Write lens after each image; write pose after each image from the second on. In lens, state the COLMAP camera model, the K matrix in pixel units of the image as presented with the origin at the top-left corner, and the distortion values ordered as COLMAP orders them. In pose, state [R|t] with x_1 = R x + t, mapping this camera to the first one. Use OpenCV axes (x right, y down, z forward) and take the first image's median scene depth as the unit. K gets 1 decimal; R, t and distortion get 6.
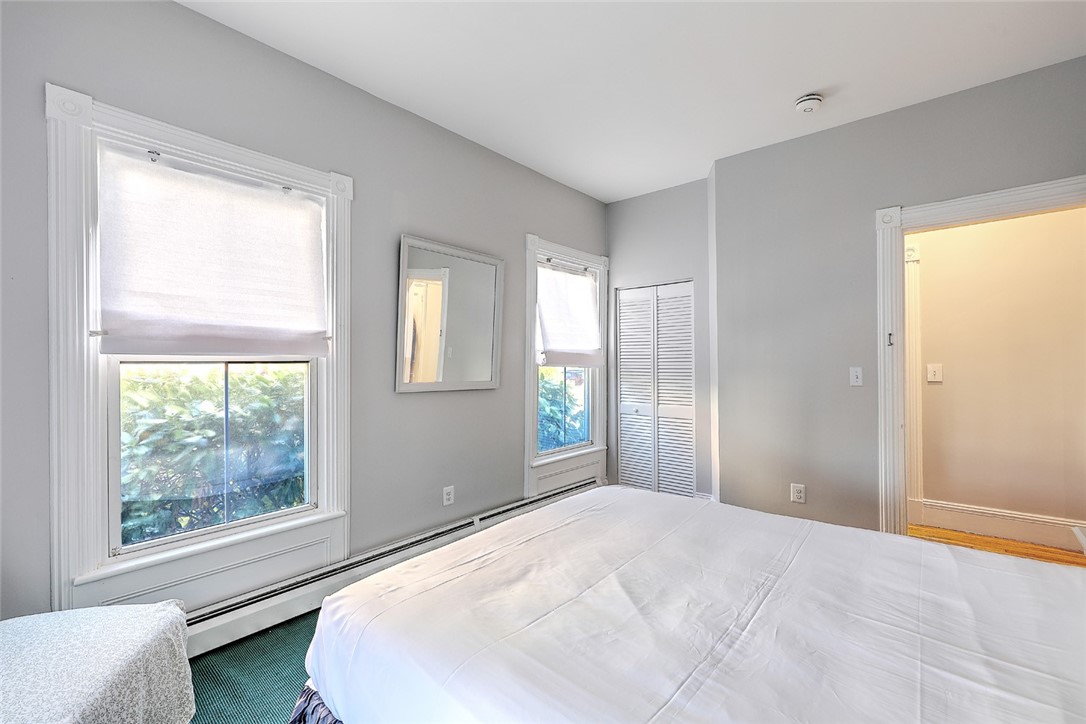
lens RADIAL K [[471.4, 0, 545.7], [0, 471.4, 363.5], [0, 0, 1]] dist [-0.000562, -0.000173]
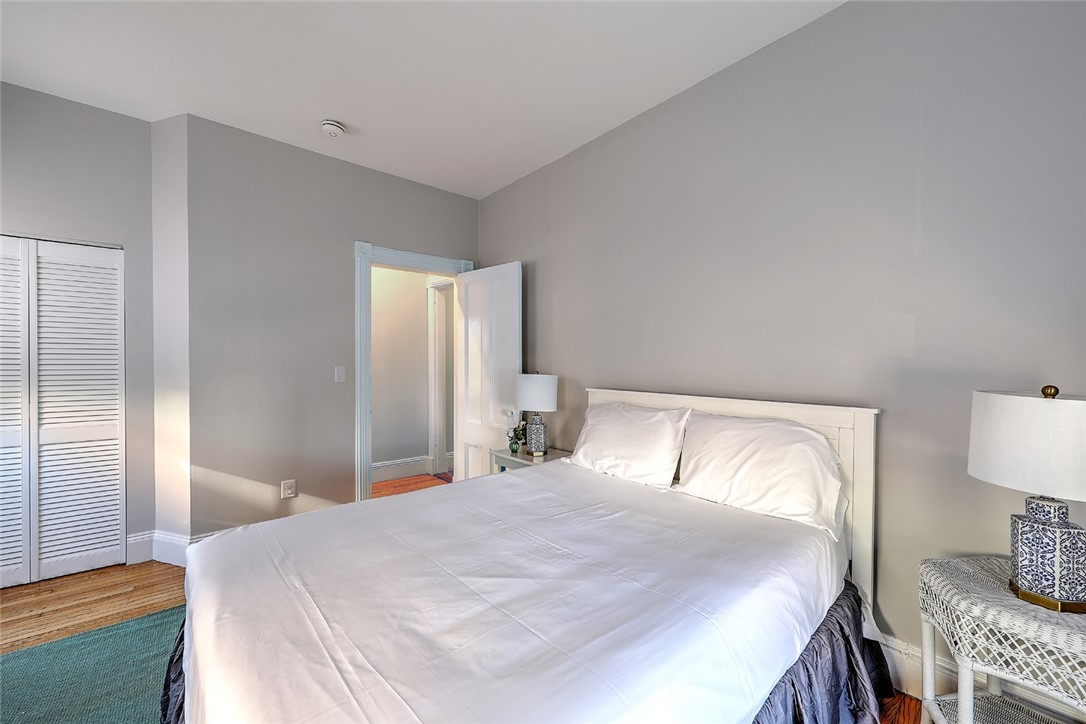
lens RADIAL K [[428.8, 0, 549.4], [0, 428.8, 364.3], [0, 0, 1]] dist [-0.000932, -0.000184]
pose [[0.147462, 0.002712, 0.989064, -0.692735], [-0.005268, 0.999984, -0.001957, 0.002668], [-0.989054, -0.004922, 0.147474, 0.664532]]
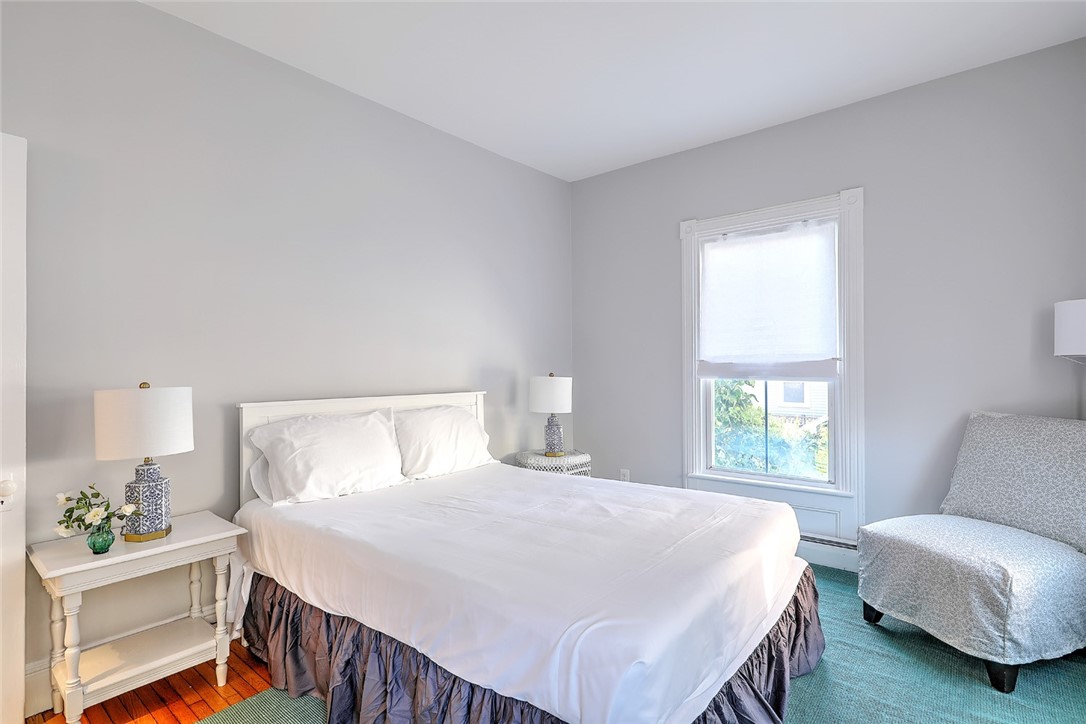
lens RADIAL K [[526.5, 0, 543.0], [0, 526.5, 362.0], [0, 0, 1]] dist [-0.000041, 0.000004]
pose [[-0.999800, 0.014055, -0.014228, 0.355963], [0.014136, 0.999884, -0.005630, -0.000834], [0.014147, -0.005830, -0.999883, 2.468753]]
